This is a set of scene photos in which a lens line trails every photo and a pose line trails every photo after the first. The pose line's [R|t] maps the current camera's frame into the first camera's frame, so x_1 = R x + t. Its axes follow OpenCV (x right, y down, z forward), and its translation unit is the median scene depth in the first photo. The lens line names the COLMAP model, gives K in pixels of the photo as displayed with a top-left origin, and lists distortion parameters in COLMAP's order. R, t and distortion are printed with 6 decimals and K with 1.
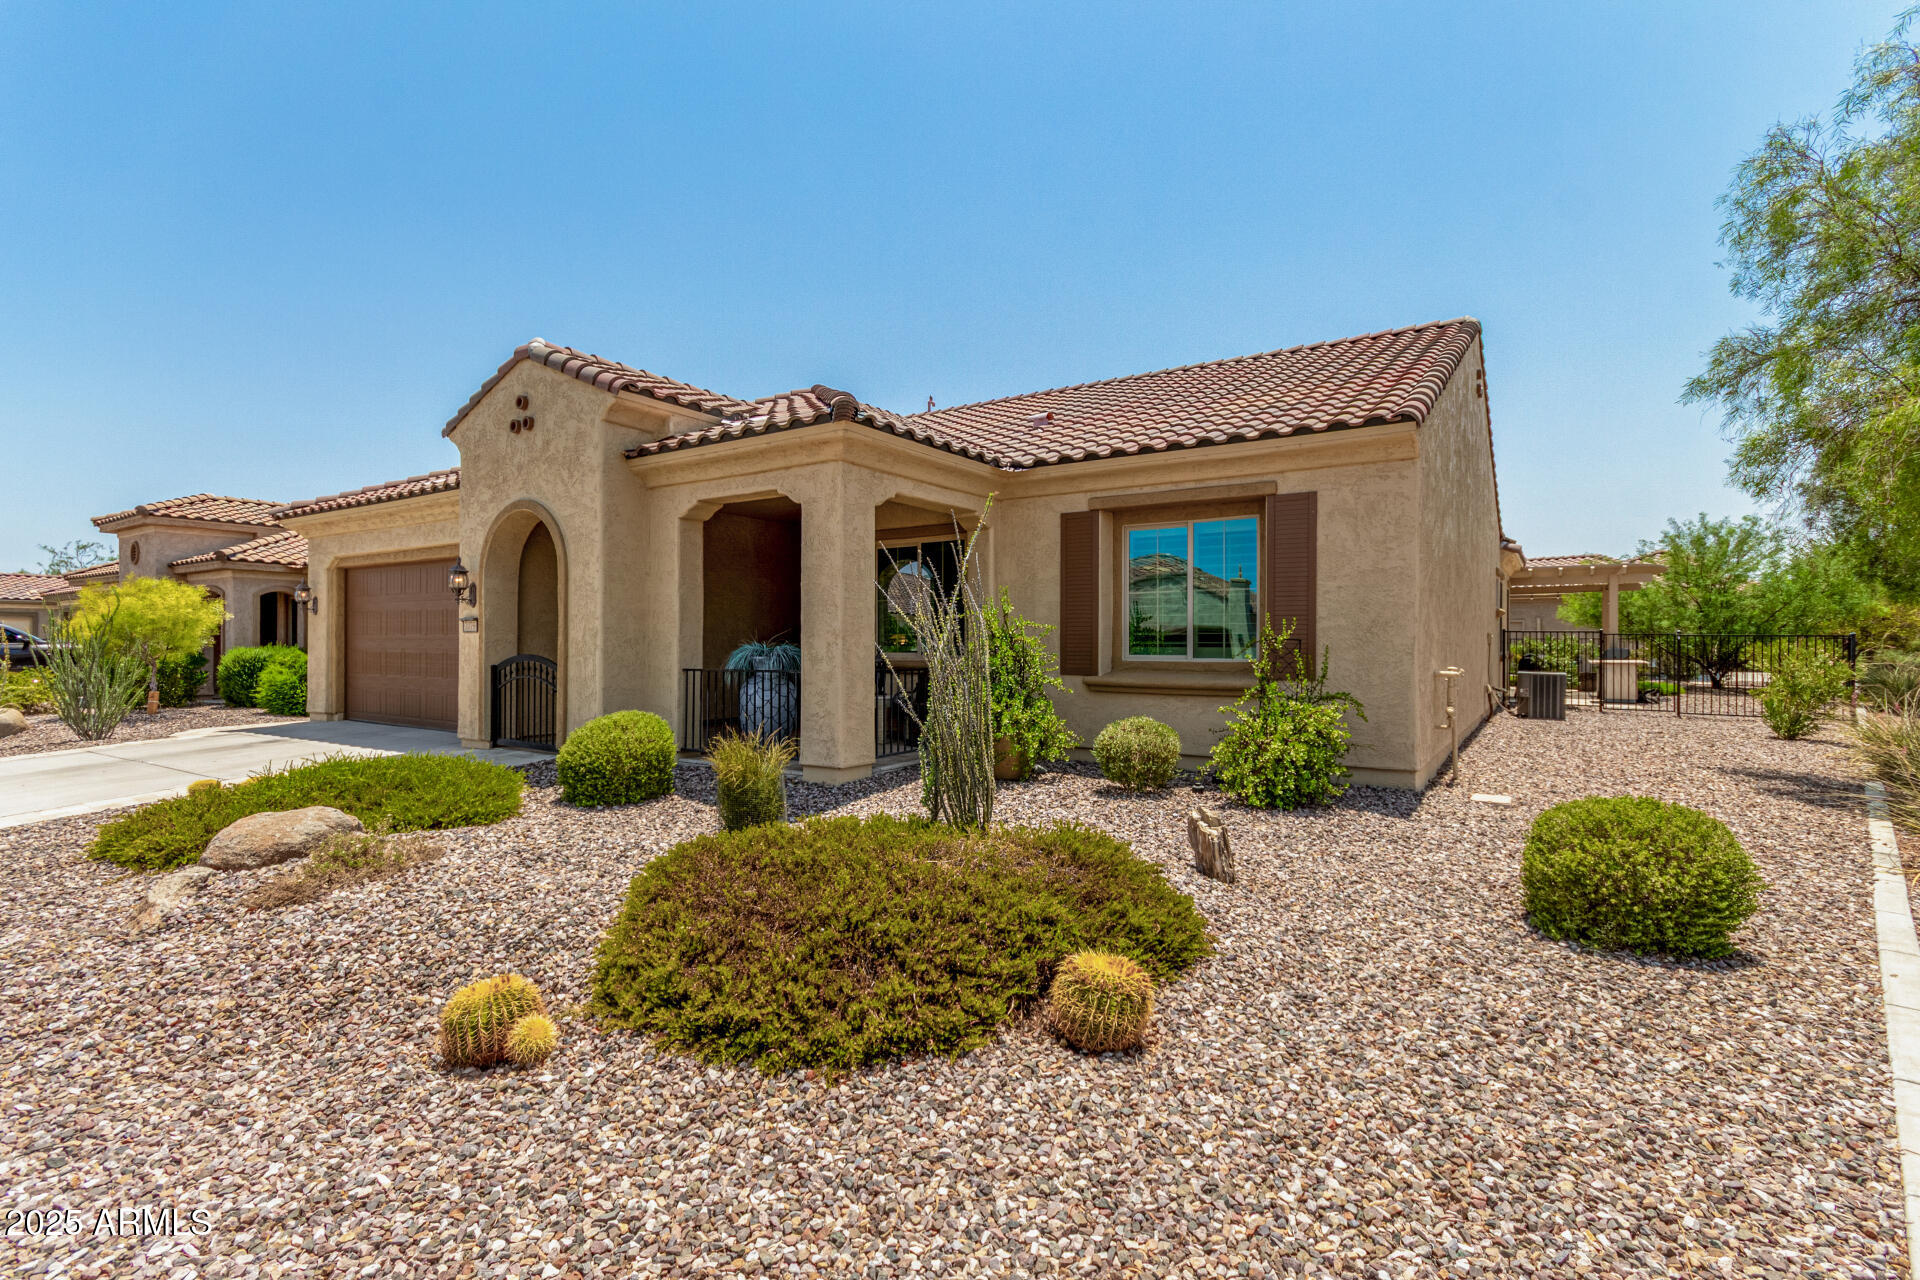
lens RADIAL K [[893.7, 0, 965.0], [0, 893.7, 648.5], [0, 0, 1]] dist [0.002078, 0.000583]
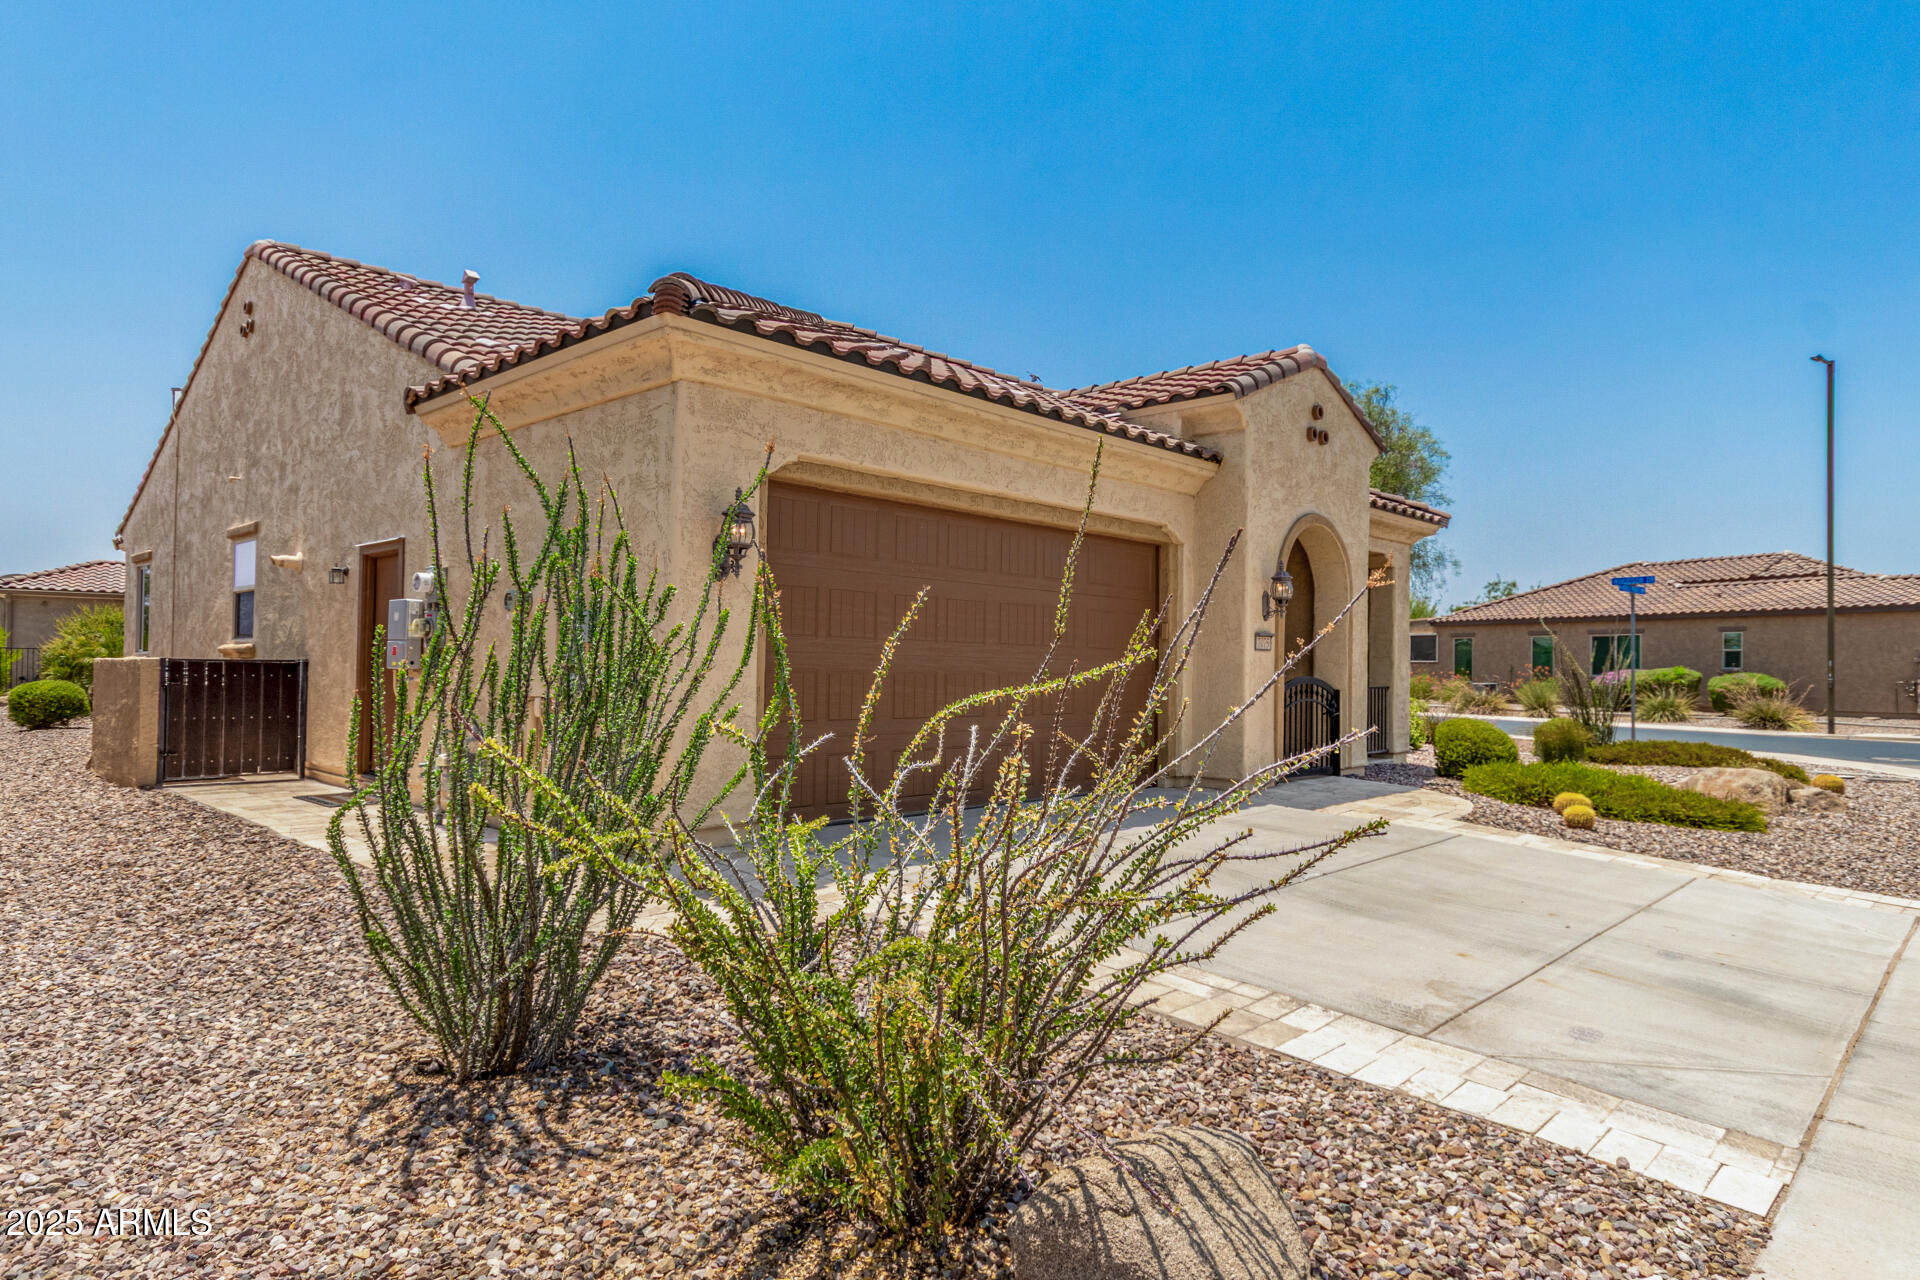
lens RADIAL K [[1113.1, 0, 960.0], [0, 1113.1, 640.0], [0, 0, 1]] dist [-0.003330, 0.001567]
pose [[0.192061, 0.024296, 0.981082, -1.811940], [-0.016504, 0.999632, -0.021525, -0.000299], [-0.981244, -0.012058, 0.192392, 1.199525]]
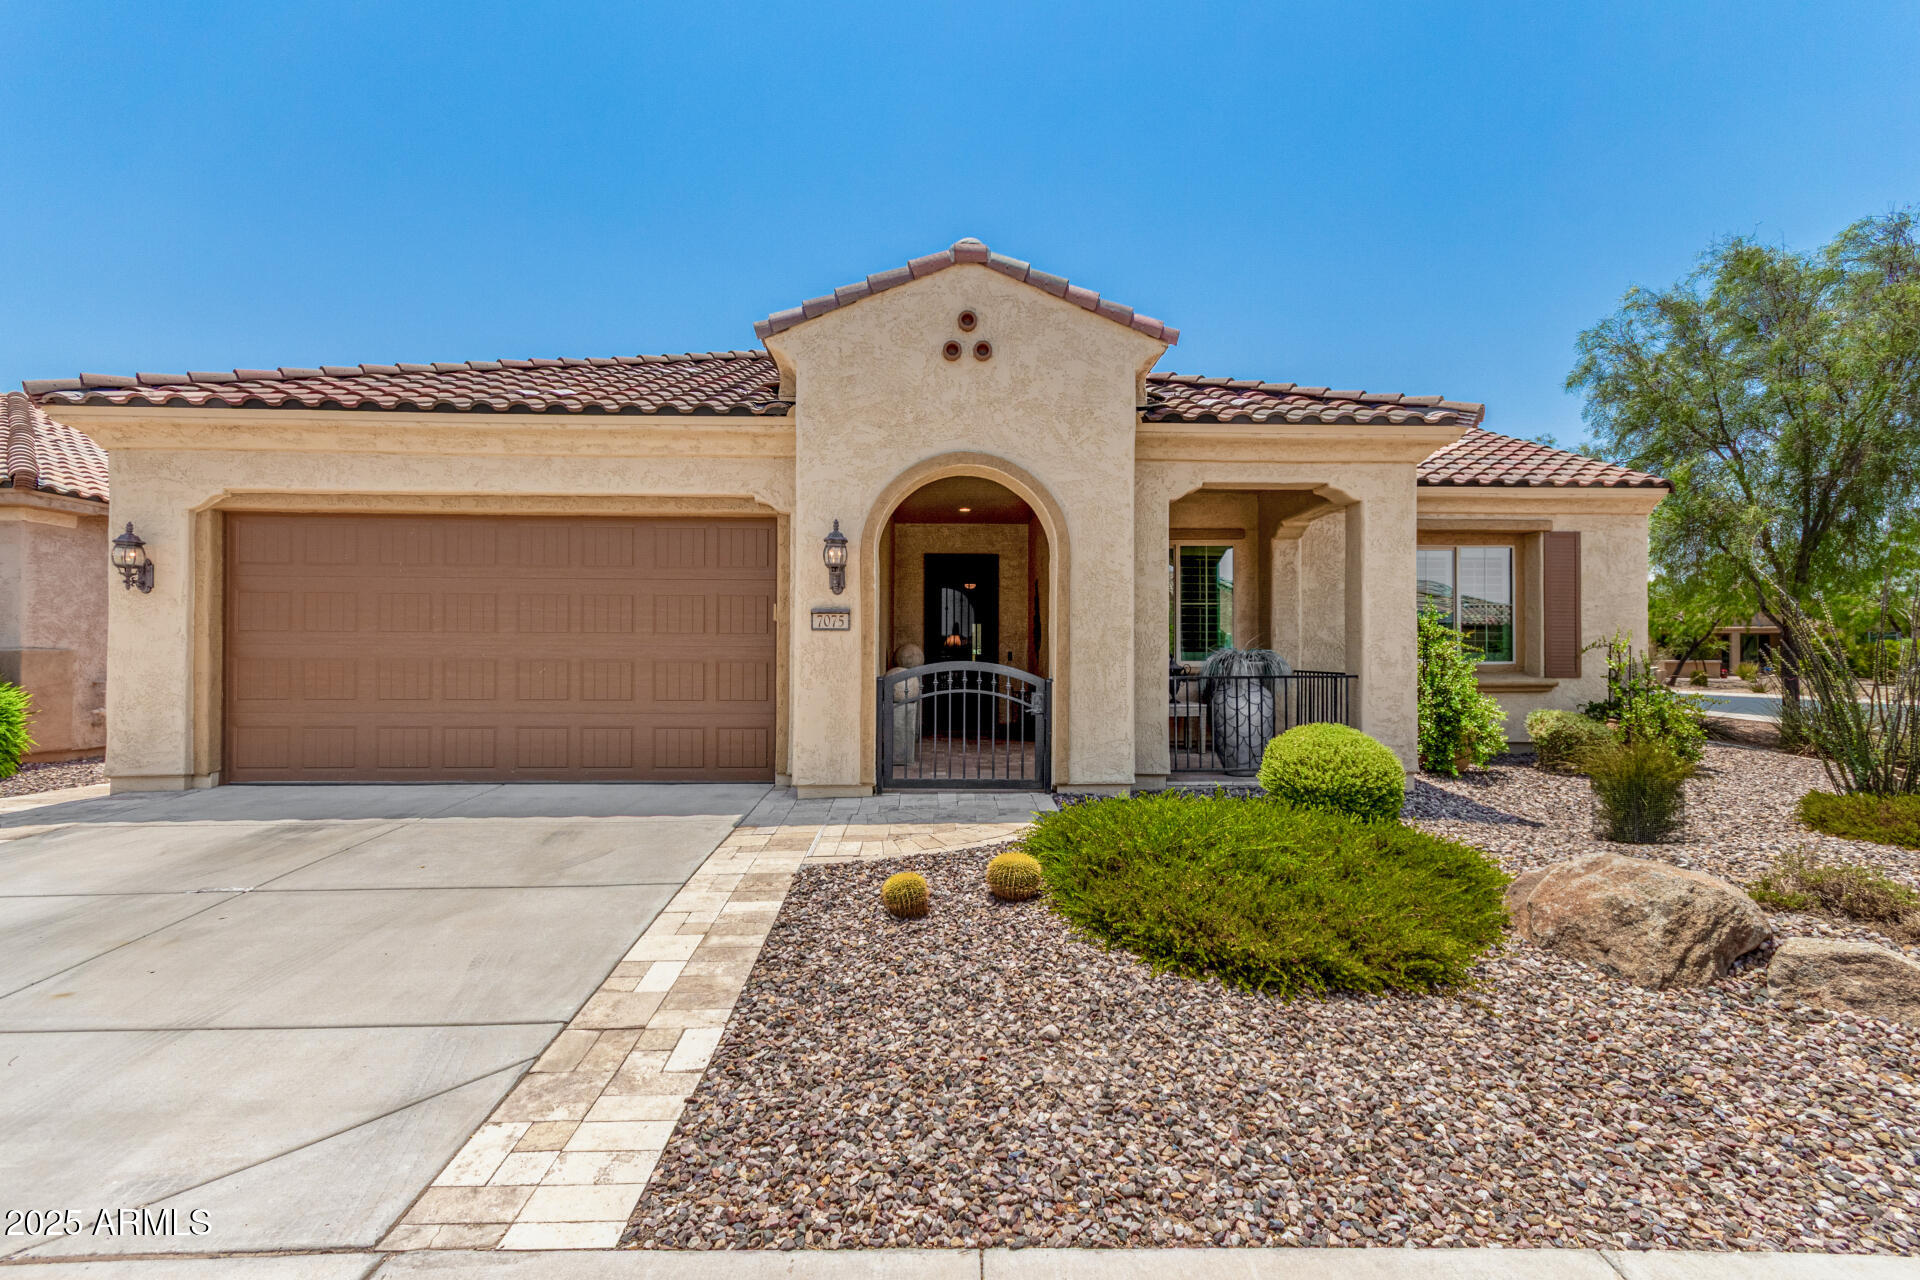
lens RADIAL K [[893.7, 0, 965.0], [0, 893.7, 648.5], [0, 0, 1]] dist [0.002078, 0.000583]
pose [[0.808146, 0.003402, 0.588973, -0.977679], [0.003235, 0.999943, -0.010213, 0.004147], [-0.588974, 0.010159, 0.808088, 0.426672]]
